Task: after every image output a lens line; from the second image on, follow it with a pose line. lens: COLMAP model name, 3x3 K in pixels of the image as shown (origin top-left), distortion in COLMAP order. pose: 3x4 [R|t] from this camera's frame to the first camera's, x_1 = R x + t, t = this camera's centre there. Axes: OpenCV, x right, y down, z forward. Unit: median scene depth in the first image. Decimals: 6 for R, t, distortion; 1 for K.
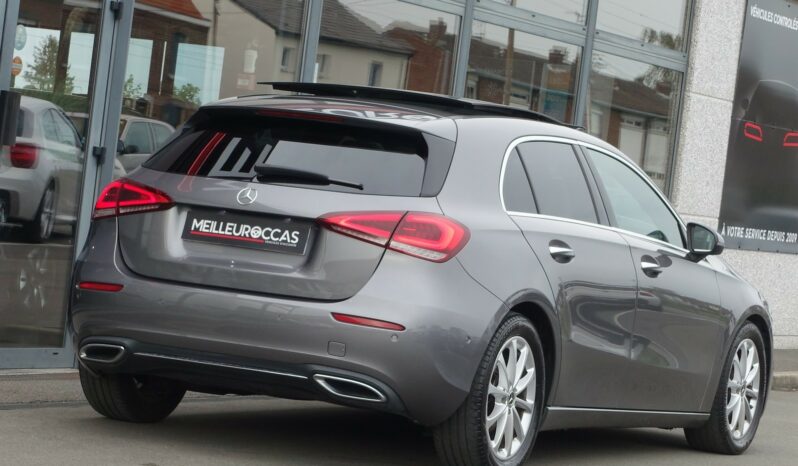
lens RADIAL K [[2523.9, 0, 399.0], [0, 2523.9, 233.0], [0, 0, 1]] dist [-0.041831, -1.926784]
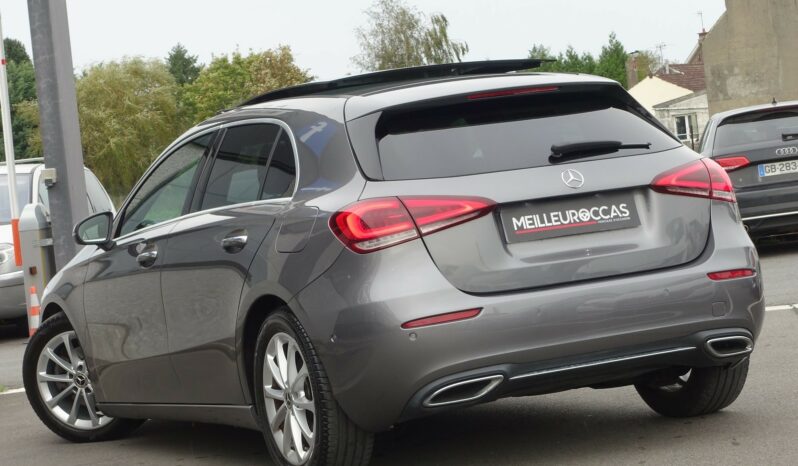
lens RADIAL K [[2523.9, 0, 399.0], [0, 2523.9, 233.0], [0, 0, 1]] dist [-0.041831, -1.926784]
pose [[0.606209, -0.199500, 0.769877, -0.807733], [0.198755, 0.975313, 0.096233, -0.095944], [-0.770069, 0.094680, 0.630896, 0.471176]]
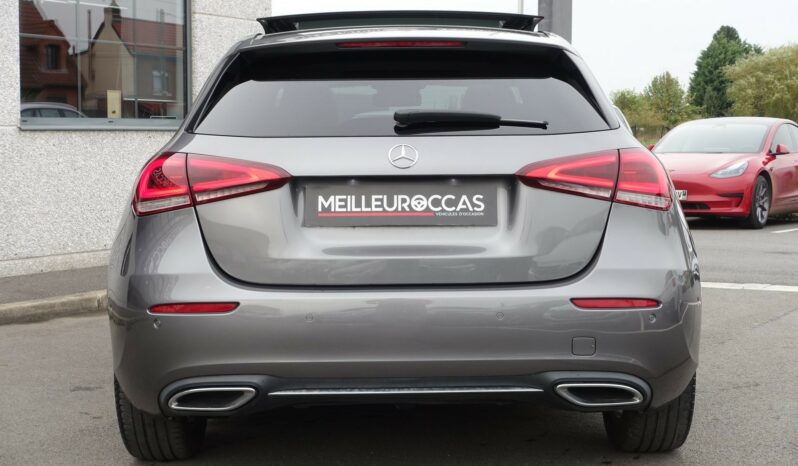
lens RADIAL K [[1356.8, 0, 399.0], [0, 1356.8, 233.0], [0, 0, 1]] dist [-0.018218, -0.052611]
pose [[0.902103, -0.144110, 0.406746, -0.223464], [0.115324, 0.988816, 0.094566, -0.029651], [-0.415825, -0.038401, 0.908633, 0.643204]]
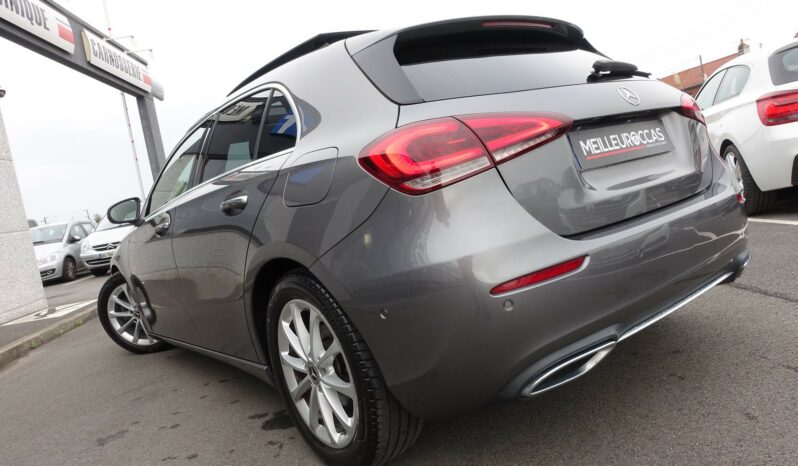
lens RADIAL K [[585.2, 0, 399.0], [0, 585.2, 233.0], [0, 0, 1]] dist [-0.045953, -0.000095]
pose [[0.415377, -0.265076, 0.870170, -0.262174], [0.249967, 0.953035, 0.170997, -0.022627], [-0.874630, 0.146486, 0.462129, 0.983681]]
